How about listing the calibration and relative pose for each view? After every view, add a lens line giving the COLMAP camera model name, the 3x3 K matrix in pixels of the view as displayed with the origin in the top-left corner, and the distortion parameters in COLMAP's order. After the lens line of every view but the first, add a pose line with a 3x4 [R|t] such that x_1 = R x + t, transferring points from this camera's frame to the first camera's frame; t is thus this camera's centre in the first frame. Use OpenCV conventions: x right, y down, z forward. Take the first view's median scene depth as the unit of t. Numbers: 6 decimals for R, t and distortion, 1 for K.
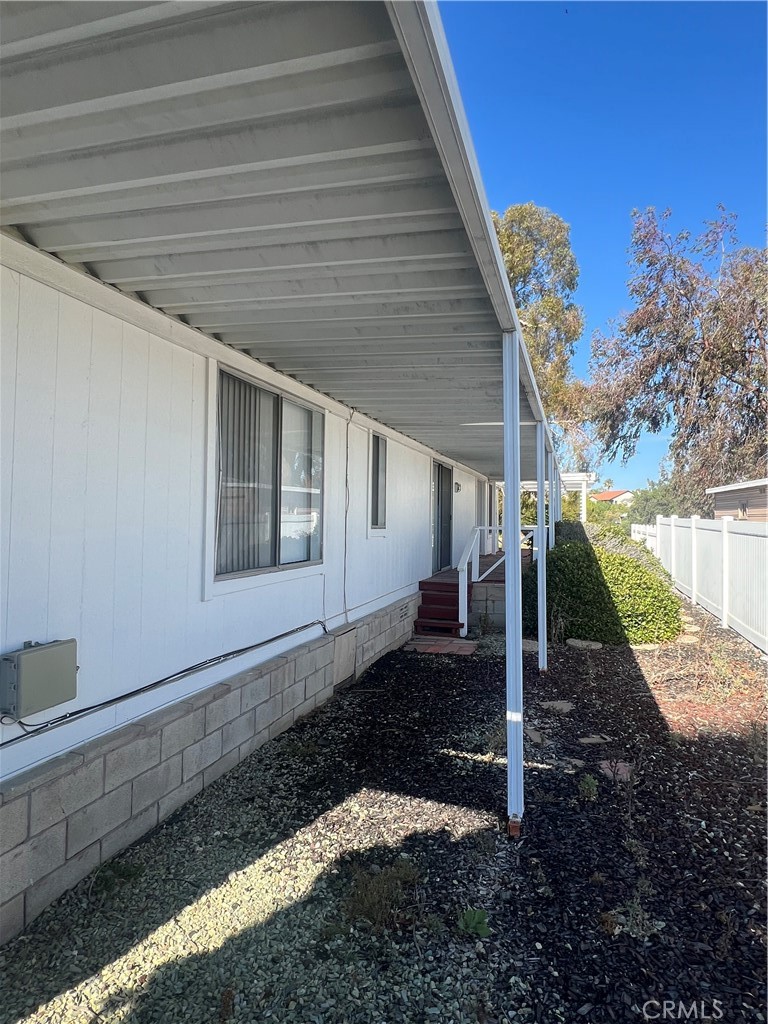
lens RADIAL K [[566.3, 0, 384.0], [0, 566.3, 512.0], [0, 0, 1]] dist [-0.024110, -0.000291]
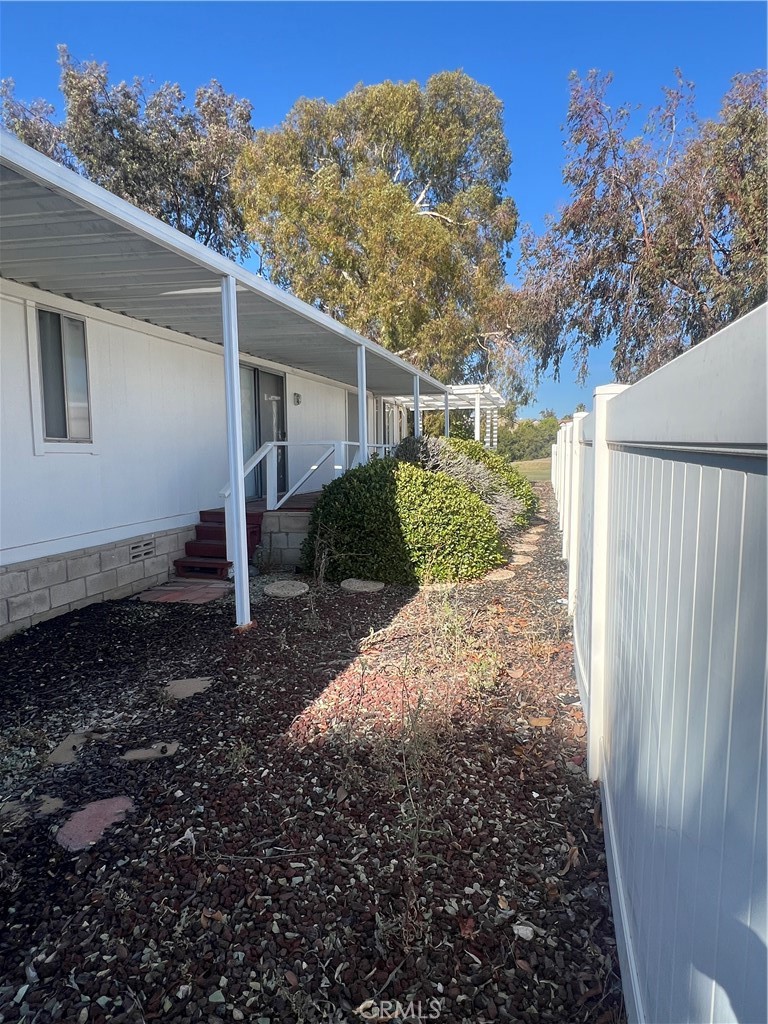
lens RADIAL K [[572.4, 0, 387.1], [0, 572.4, 511.9], [0, 0, 1]] dist [-0.001191, -0.000304]
pose [[0.998555, -0.022514, 0.048801, 0.341559], [0.016450, 0.992482, 0.121279, 0.034806], [-0.051165, -0.120301, 0.991418, 0.211400]]
